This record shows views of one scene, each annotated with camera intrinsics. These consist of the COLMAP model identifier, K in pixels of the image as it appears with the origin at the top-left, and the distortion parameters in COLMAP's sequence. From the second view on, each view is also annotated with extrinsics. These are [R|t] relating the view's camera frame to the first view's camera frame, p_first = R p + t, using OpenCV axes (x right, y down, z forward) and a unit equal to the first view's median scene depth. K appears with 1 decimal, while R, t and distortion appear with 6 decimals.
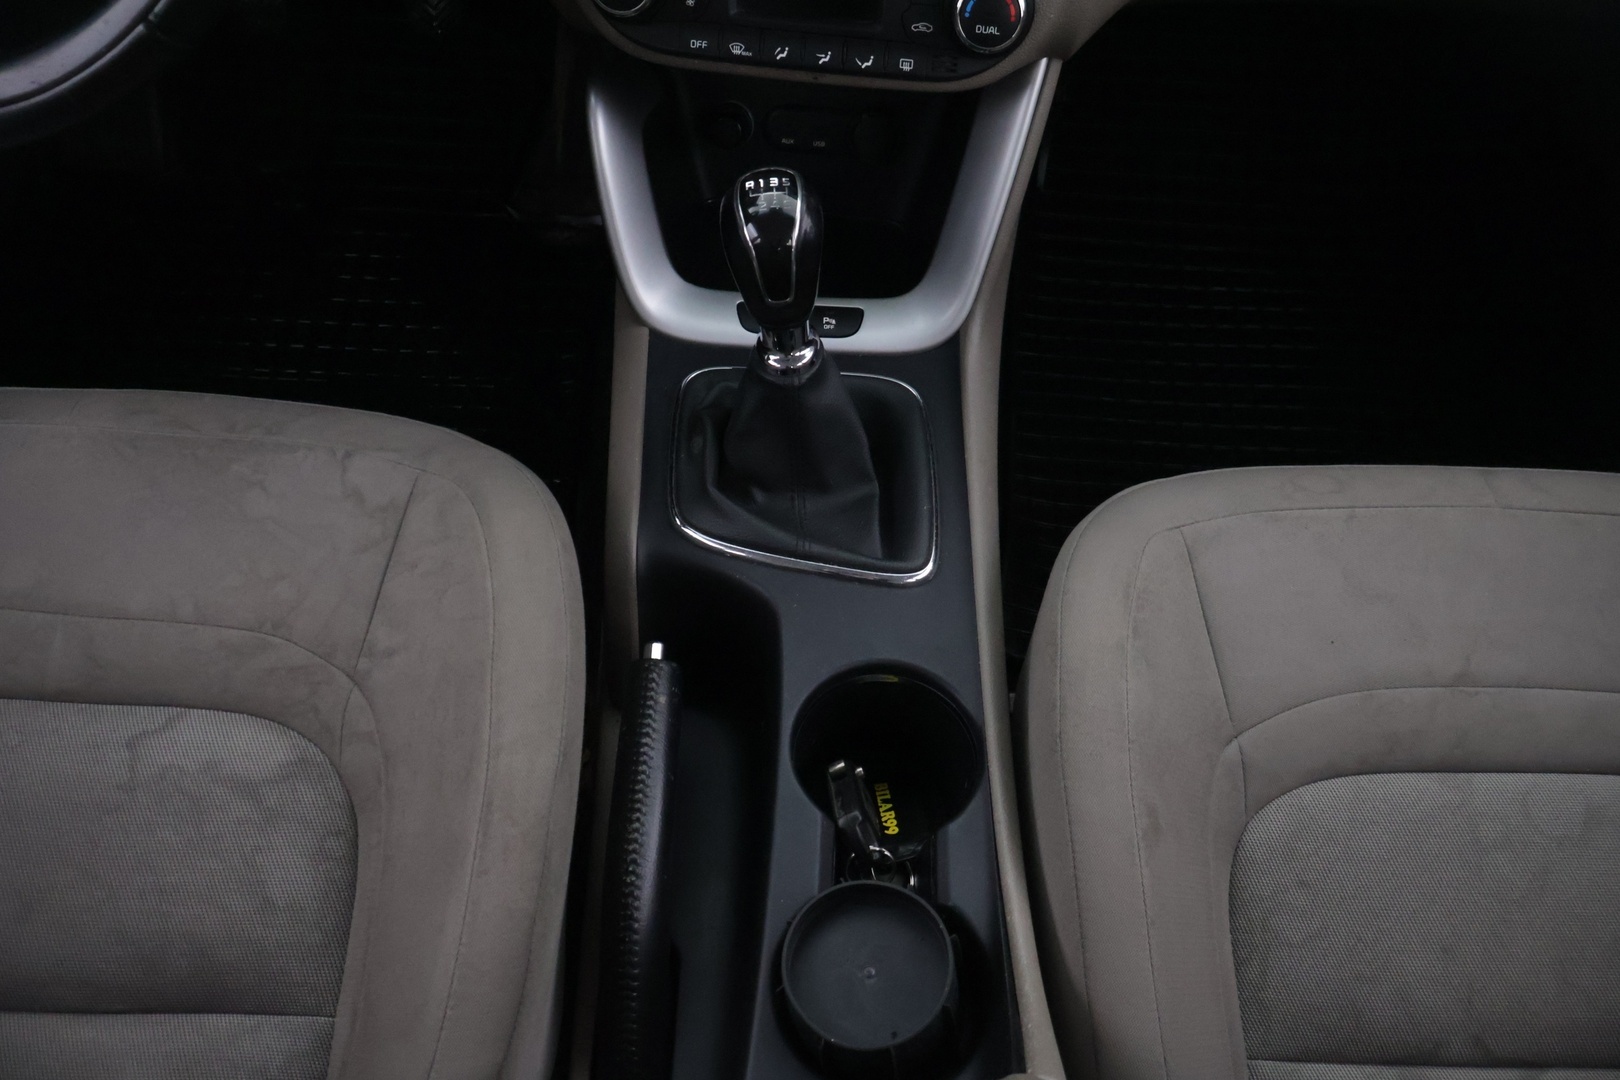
lens RADIAL K [[1359.6, 0, 810.0], [0, 1359.6, 540.0], [0, 0, 1]] dist [-0.008521, 0.016040]
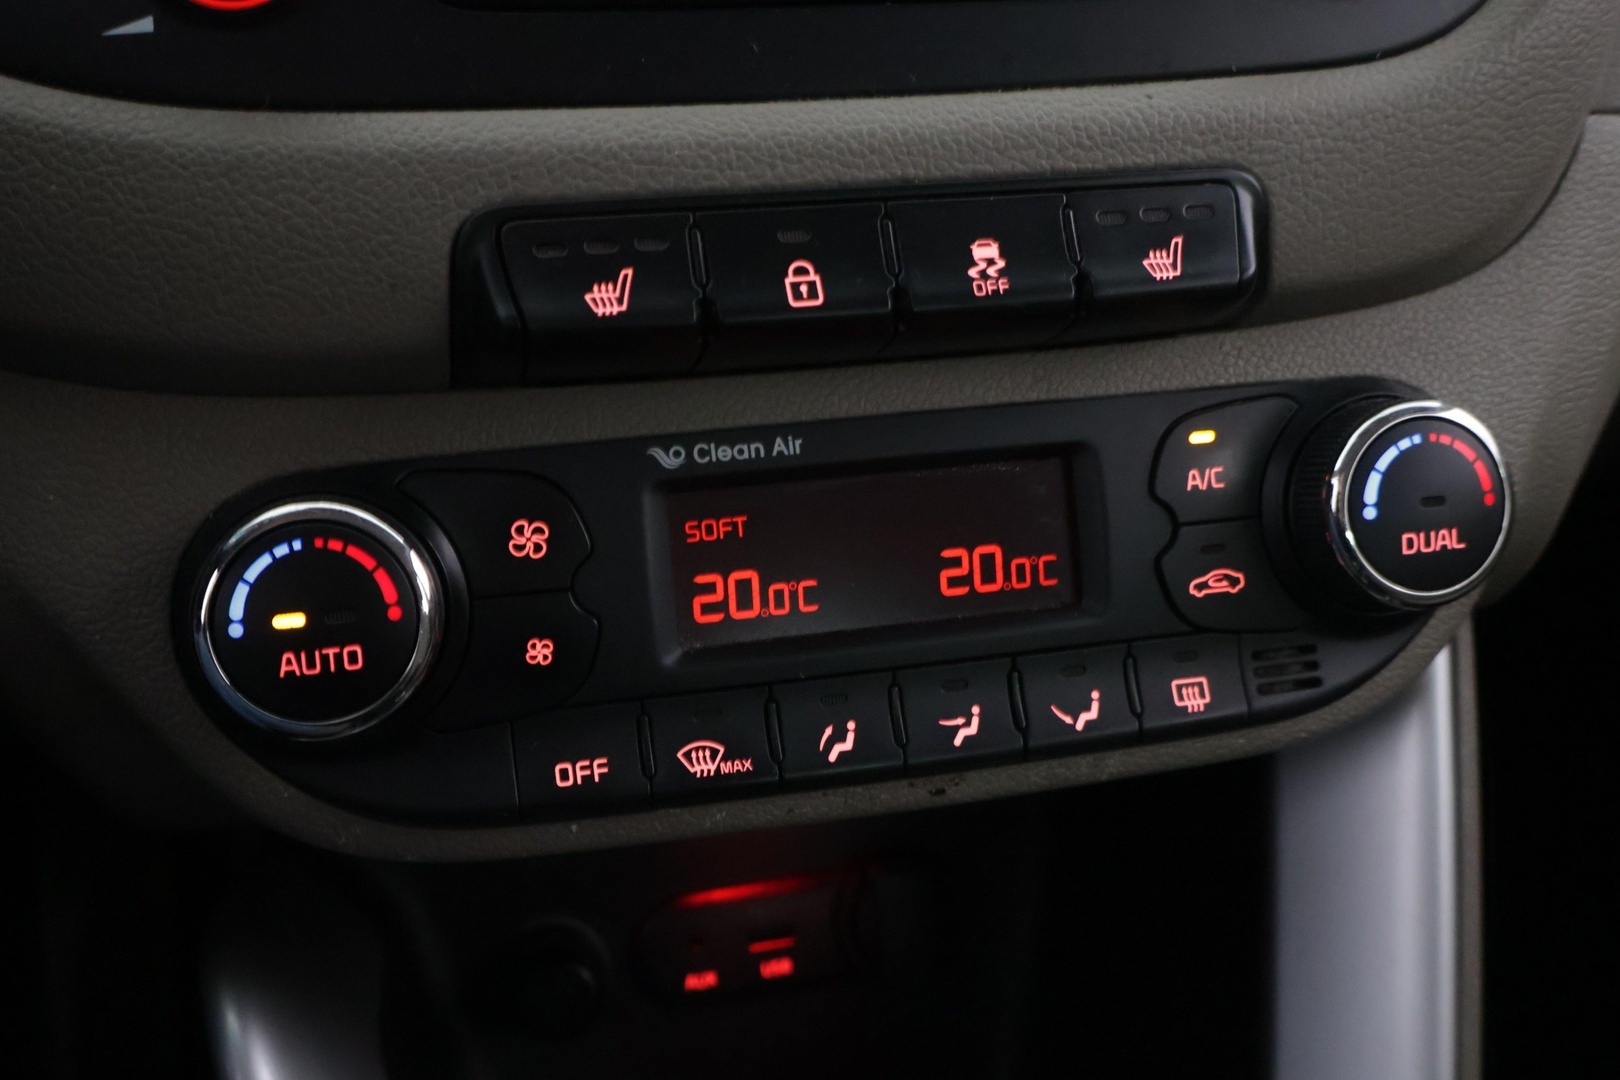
lens RADIAL K [[1756.4, 0, 810.0], [0, 1756.4, 540.0], [0, 0, 1]] dist [0.000597, 0.008583]
pose [[0.944207, -0.182471, 0.274186, -0.139937], [0.288920, 0.858545, -0.423586, -0.233457], [-0.158109, 0.479171, 0.863364, 0.641960]]
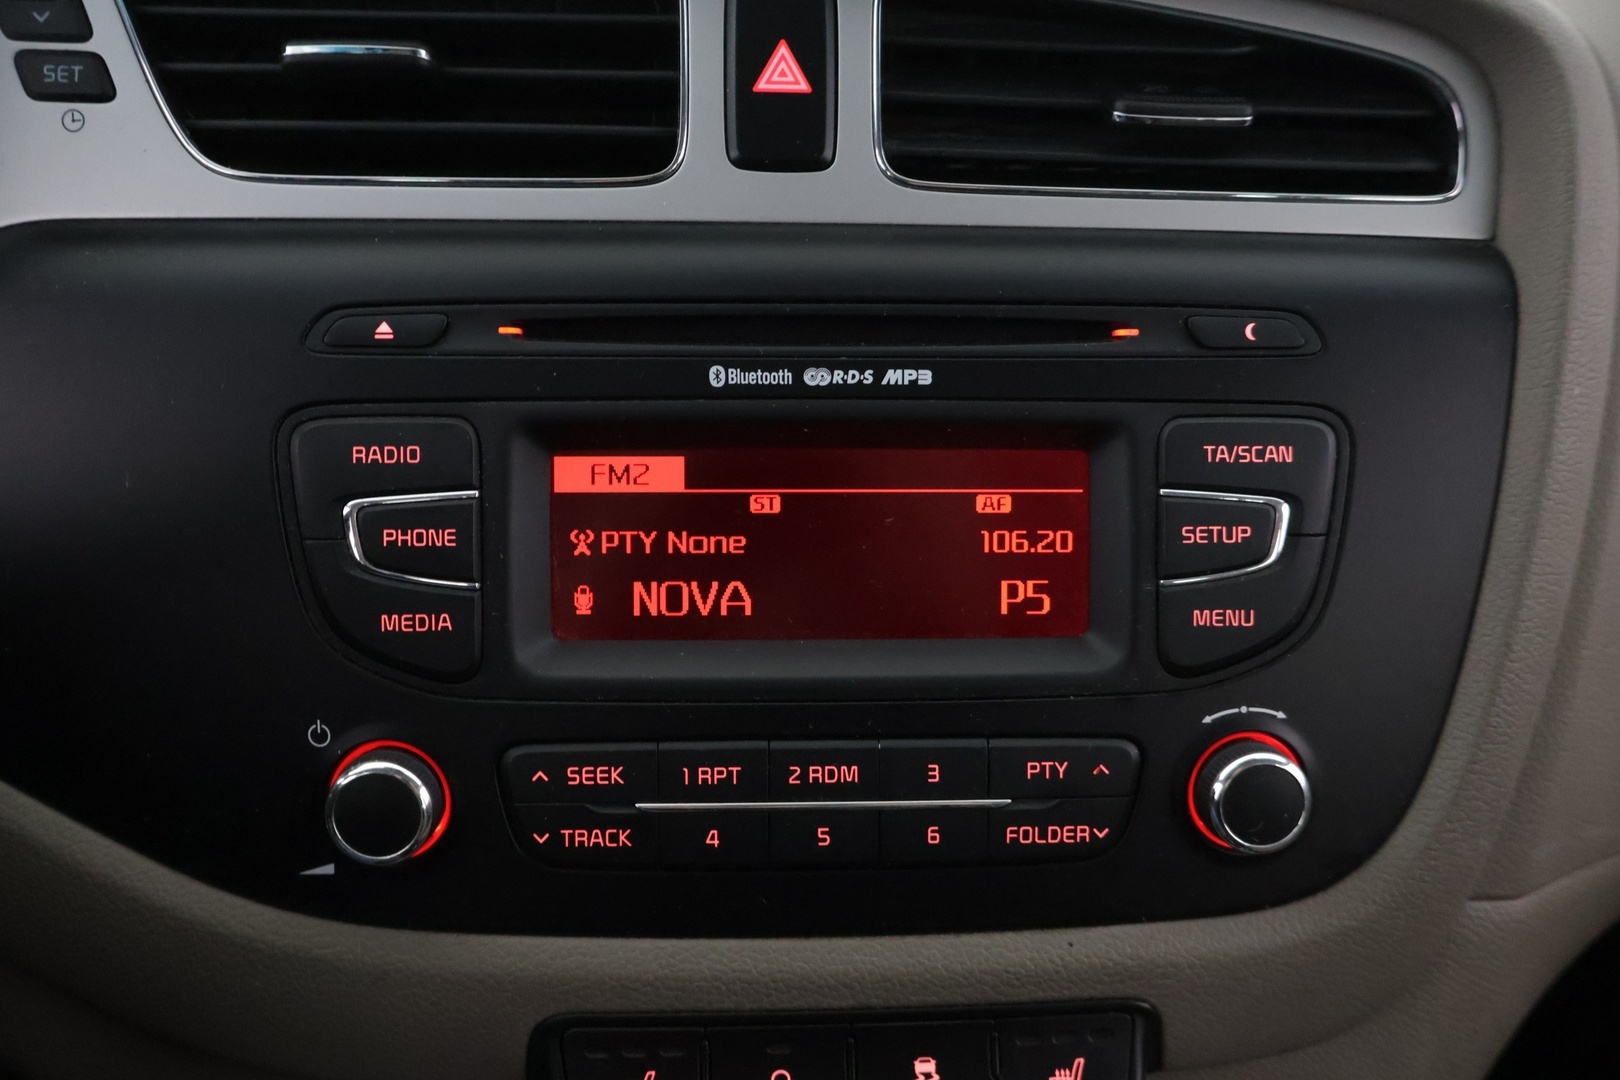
lens RADIAL K [[1372.8, 0, 812.1], [0, 1372.8, 558.2], [0, 0, 1]] dist [-0.008024, 0.003884]
pose [[0.986853, -0.105210, 0.122684, -0.045978], [0.147334, 0.897664, -0.415321, -0.424029], [-0.066433, 0.427937, 0.901364, 0.511496]]
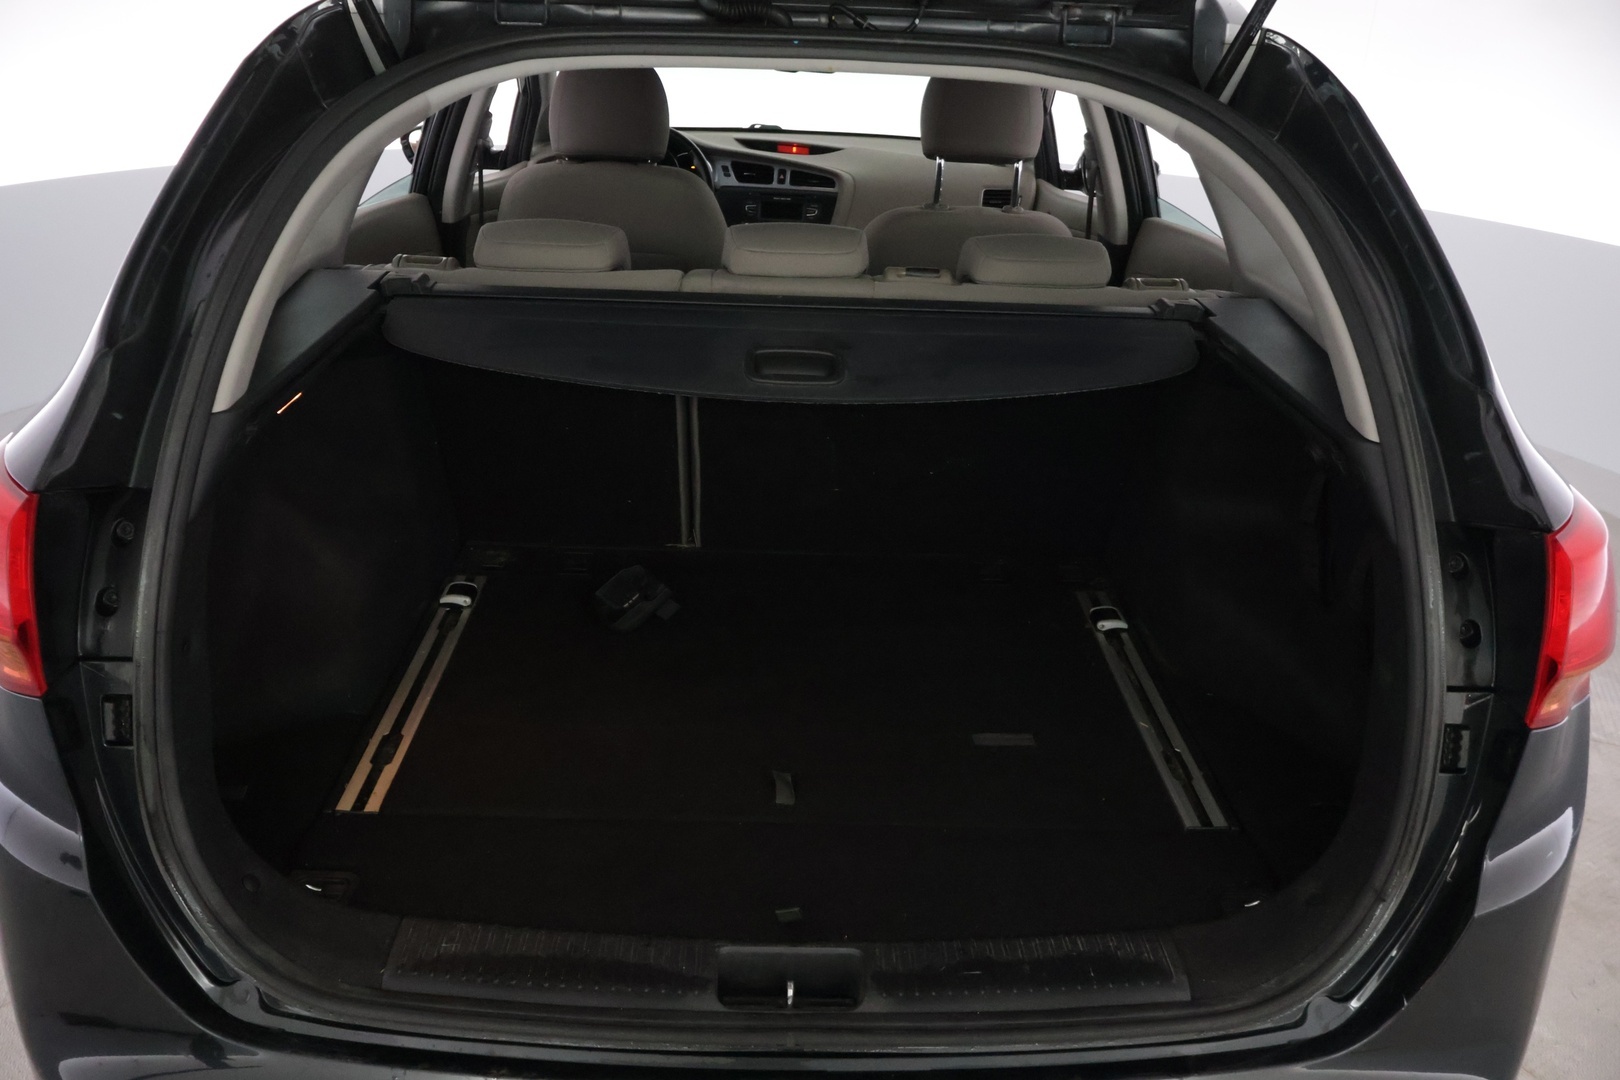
lens RADIAL K [[1359.6, 0, 810.0], [0, 1359.6, 540.0], [0, 0, 1]] dist [-0.008521, 0.016040]
pose [[0.999754, -0.016743, 0.014561, 0.023699], [0.021919, 0.847242, -0.530755, 3.466551], [-0.003451, 0.530944, 0.847400, -3.083244]]
